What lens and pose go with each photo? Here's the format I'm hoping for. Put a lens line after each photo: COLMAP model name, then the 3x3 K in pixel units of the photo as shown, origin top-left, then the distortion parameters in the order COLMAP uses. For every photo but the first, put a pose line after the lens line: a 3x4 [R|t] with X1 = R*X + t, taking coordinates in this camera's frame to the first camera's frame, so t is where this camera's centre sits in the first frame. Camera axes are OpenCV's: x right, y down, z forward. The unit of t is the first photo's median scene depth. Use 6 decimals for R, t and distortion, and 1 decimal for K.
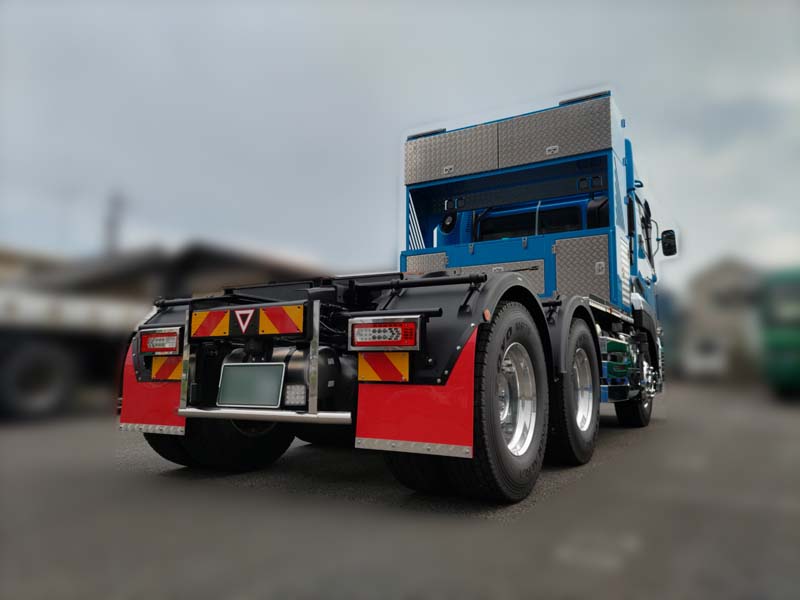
lens RADIAL K [[591.3, 0, 393.1], [0, 591.3, 297.6], [0, 0, 1]] dist [0.024301, -0.033347]
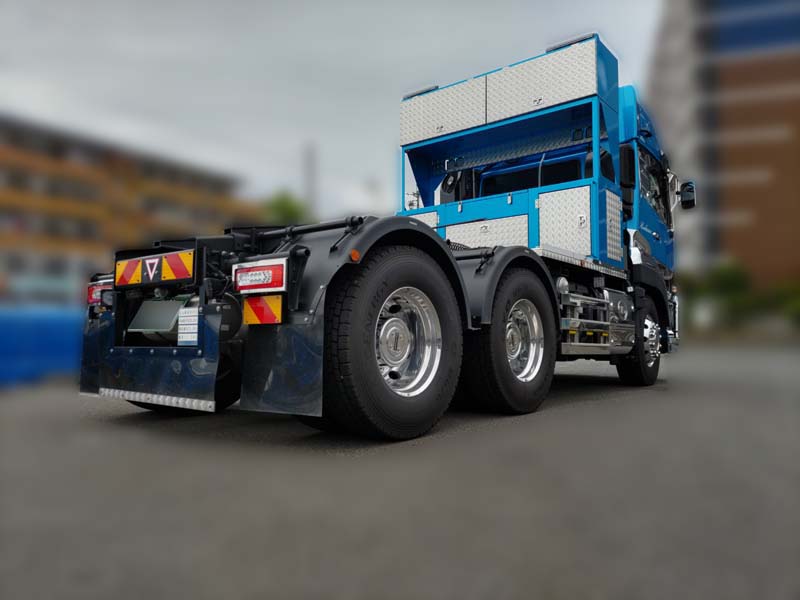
lens RADIAL K [[591.3, 0, 391.9], [0, 591.3, 294.2], [0, 0, 1]] dist [0.024301, -0.033347]
pose [[0.990275, -0.010495, -0.138729, 0.308353], [0.016133, 0.999086, 0.039580, 0.045831], [0.138187, -0.041434, 0.989539, -0.005396]]
